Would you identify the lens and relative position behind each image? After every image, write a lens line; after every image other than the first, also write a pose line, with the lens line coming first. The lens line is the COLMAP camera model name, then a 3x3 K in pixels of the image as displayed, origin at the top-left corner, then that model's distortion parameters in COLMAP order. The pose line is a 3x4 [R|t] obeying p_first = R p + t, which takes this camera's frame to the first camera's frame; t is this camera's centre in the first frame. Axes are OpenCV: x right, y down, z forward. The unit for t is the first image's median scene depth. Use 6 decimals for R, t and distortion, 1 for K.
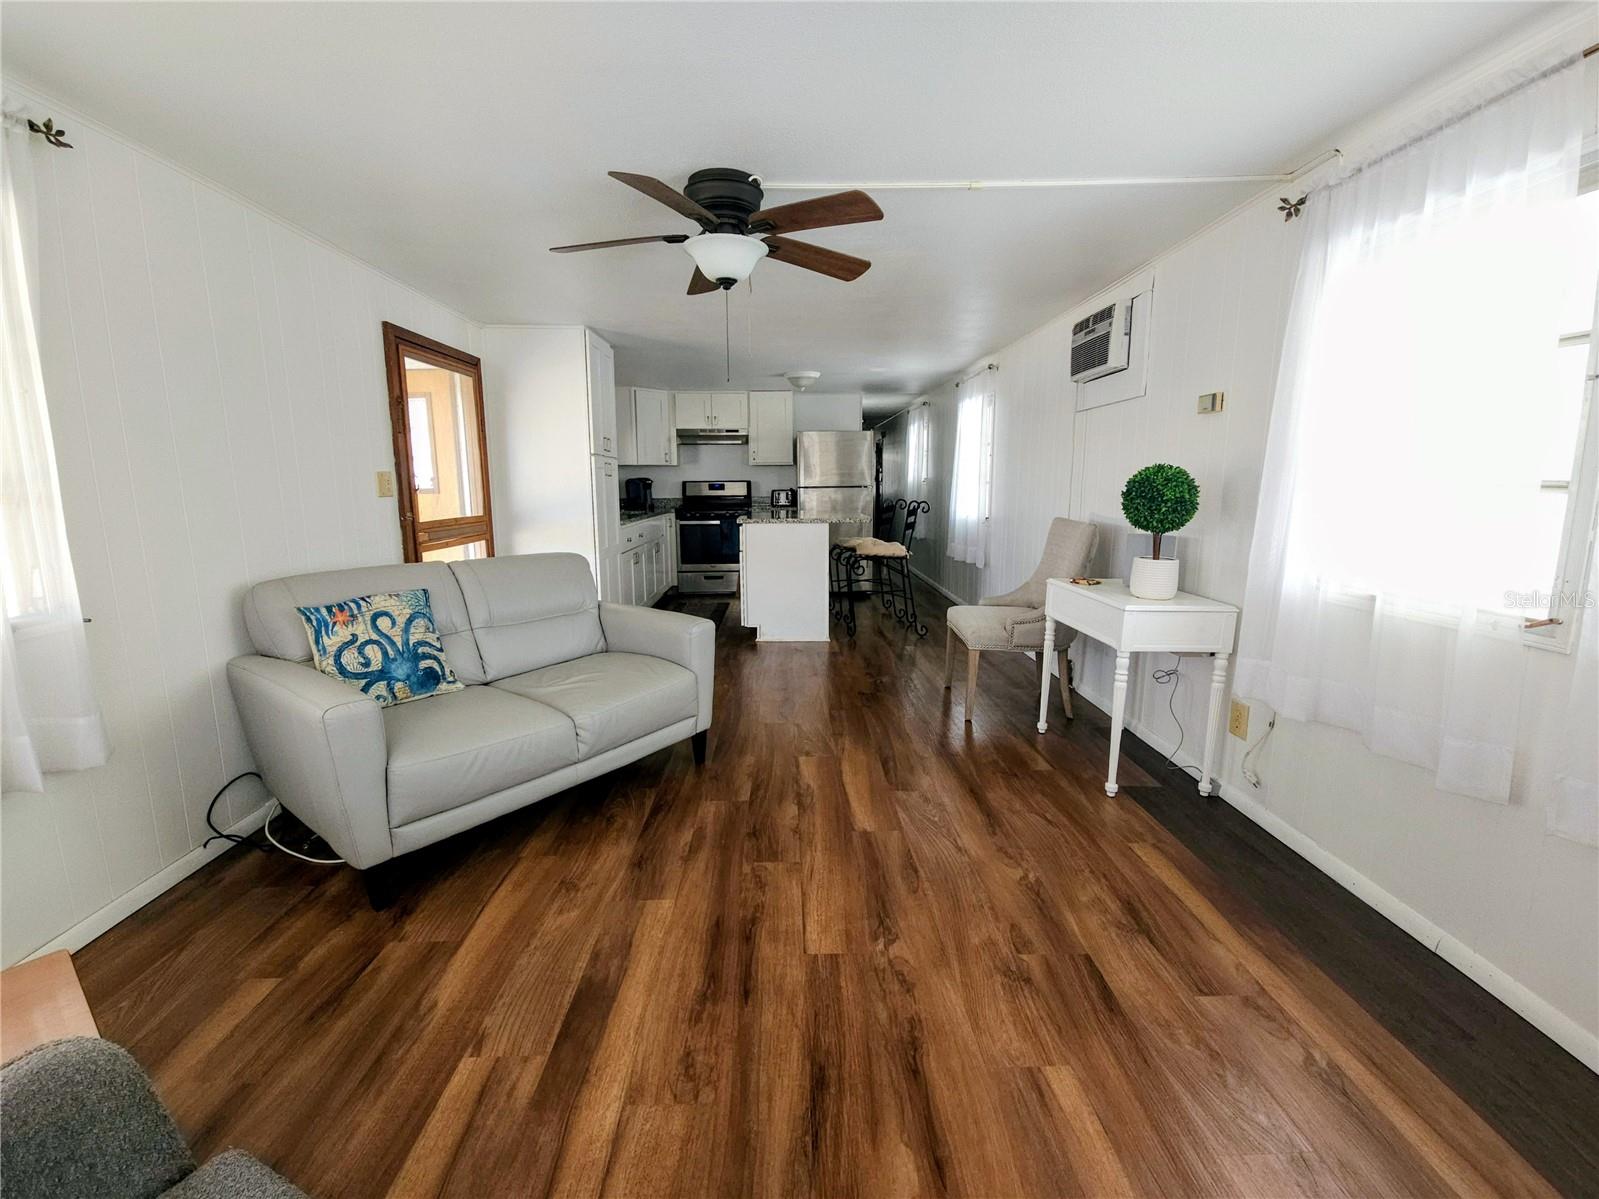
lens RADIAL K [[687.1, 0, 796.5], [0, 687.1, 595.9], [0, 0, 1]] dist [0.000238, -0.000037]
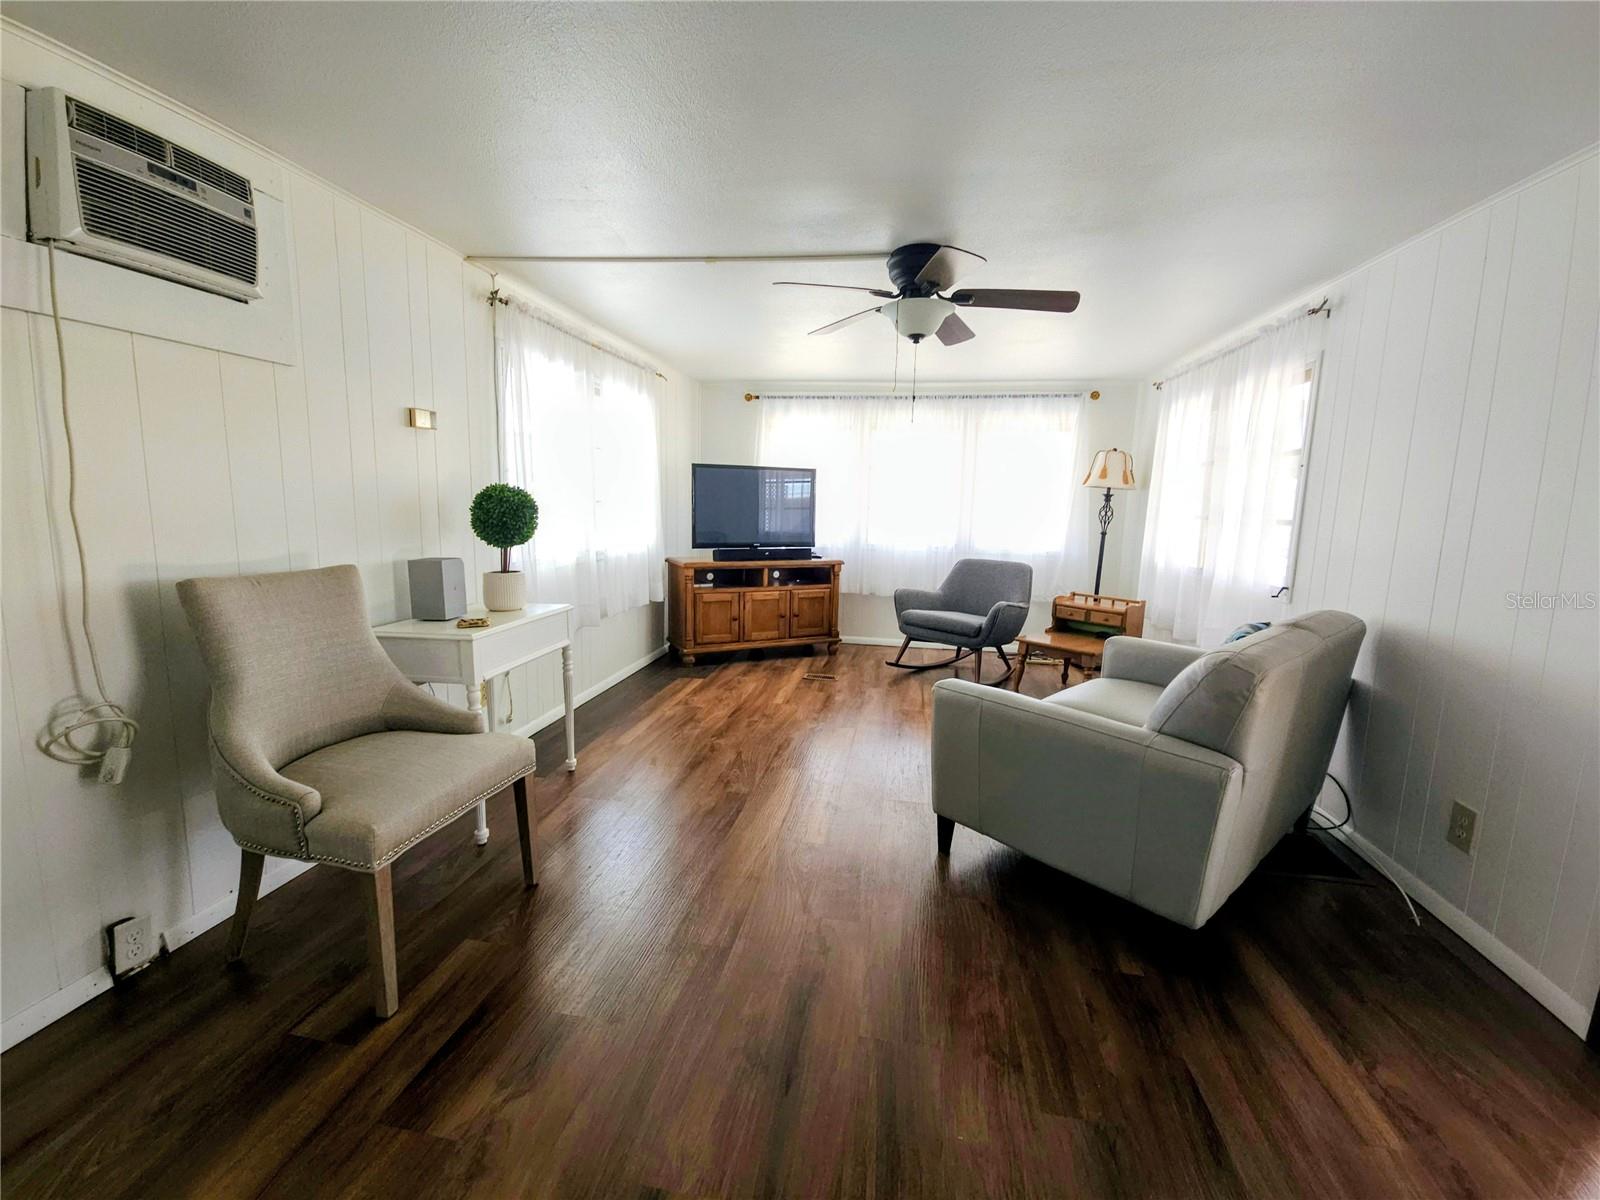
lens RADIAL K [[687.5, 0, 800.6], [0, 687.5, 603.1], [0, 0, 1]] dist [0.000238, -0.000037]
pose [[-0.982788, -0.054029, 0.176657, -0.181358], [0.003713, 0.950303, 0.311303, -0.533480], [-0.184697, 0.306601, -0.933747, 3.034002]]
